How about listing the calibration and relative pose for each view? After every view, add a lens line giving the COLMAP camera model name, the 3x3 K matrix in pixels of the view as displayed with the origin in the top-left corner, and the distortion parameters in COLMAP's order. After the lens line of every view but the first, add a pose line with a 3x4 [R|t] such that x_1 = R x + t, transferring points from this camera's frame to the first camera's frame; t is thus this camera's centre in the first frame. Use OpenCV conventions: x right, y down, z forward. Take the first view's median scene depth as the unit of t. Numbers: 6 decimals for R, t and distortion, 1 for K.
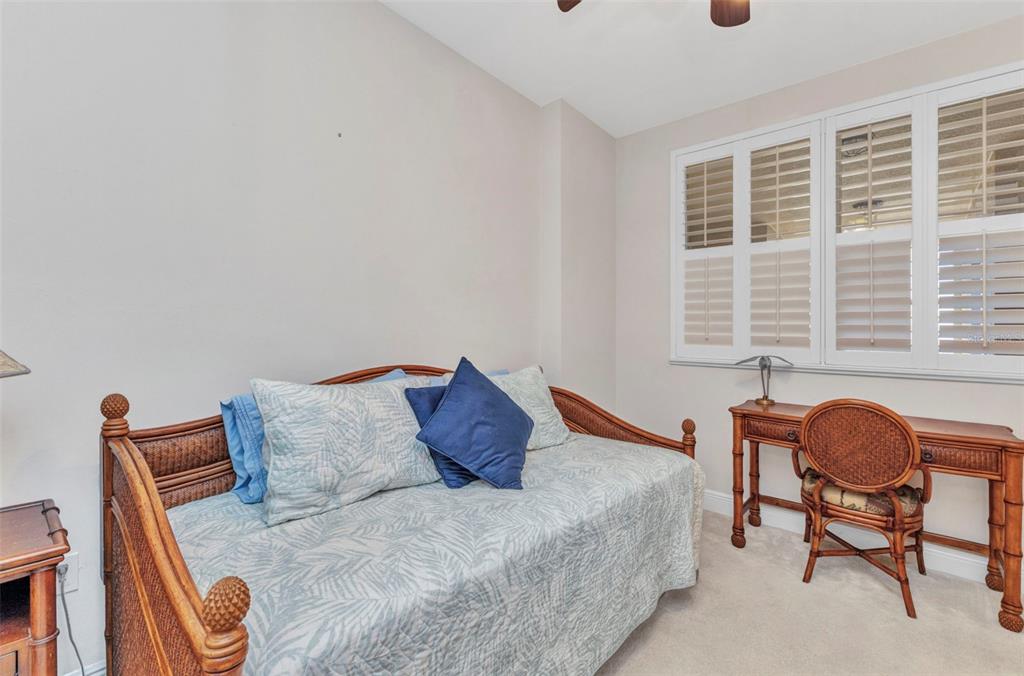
lens RADIAL K [[442.9, 0, 512.4], [0, 442.9, 347.8], [0, 0, 1]] dist [0.025072, 0.000105]
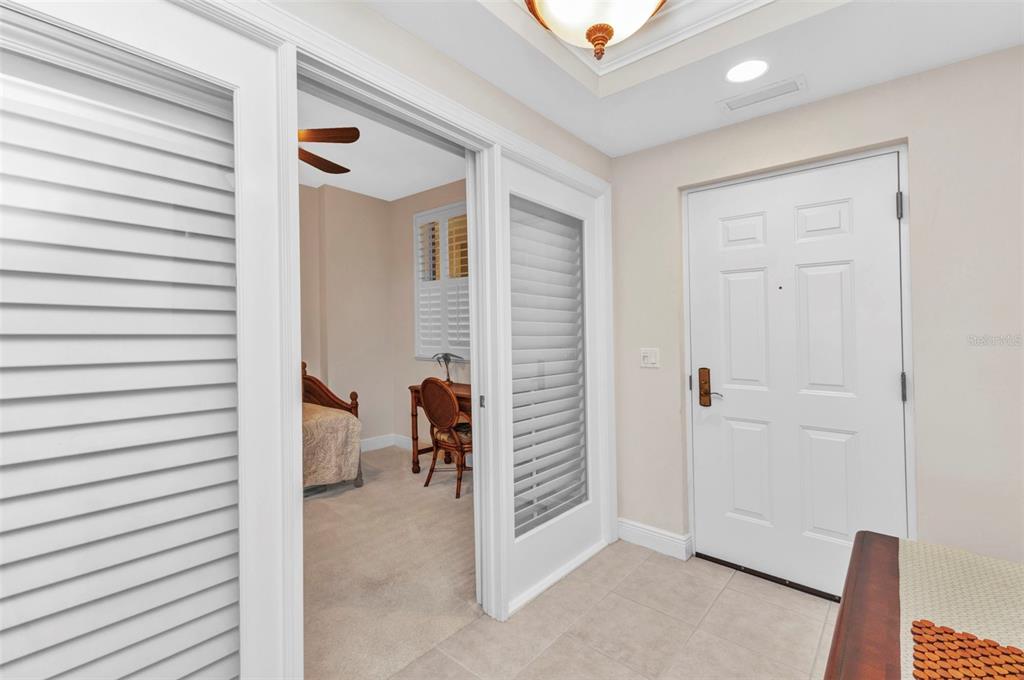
lens RADIAL K [[453.0, 0, 512.0], [0, 453.0, 340.0], [0, 0, 1]] dist [-0.000494, -0.000308]
pose [[0.999736, -0.014217, 0.018075, 0.992697], [0.014489, 0.999782, -0.015010, -0.000730], [-0.017858, 0.015268, 0.999724, -0.746736]]
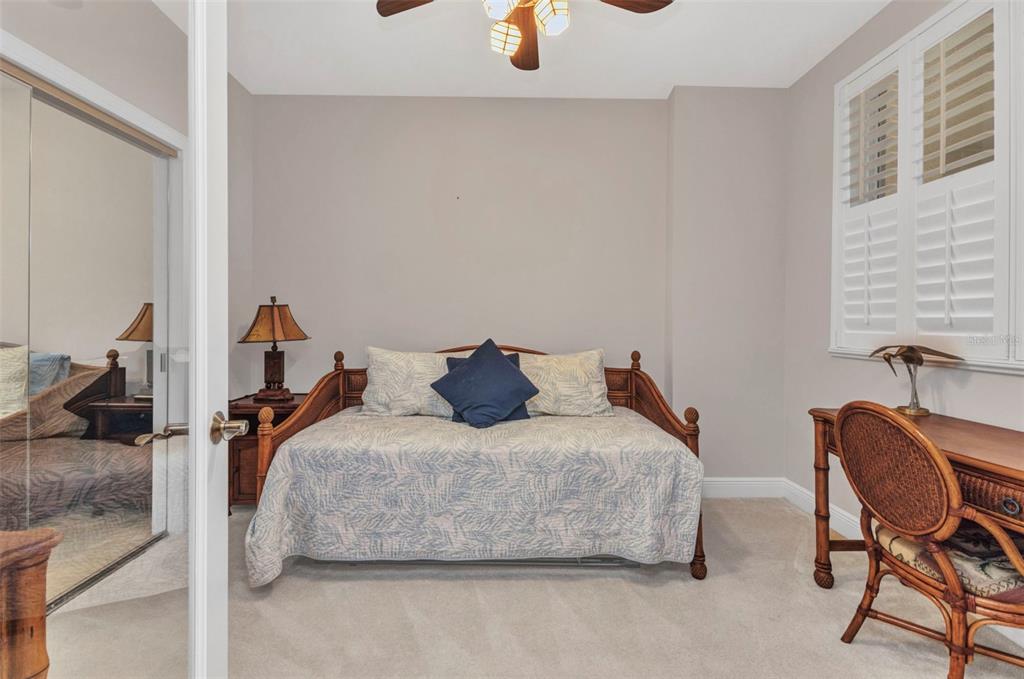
lens RADIAL K [[441.5, 0, 512.0], [0, 441.5, 339.5], [0, 0, 1]] dist [0.011212, 0.000191]
pose [[0.668401, 0.007983, -0.743758, 0.865475], [-0.008225, 0.999961, 0.003341, 0.015324], [0.743755, 0.003885, 0.668441, 0.083922]]
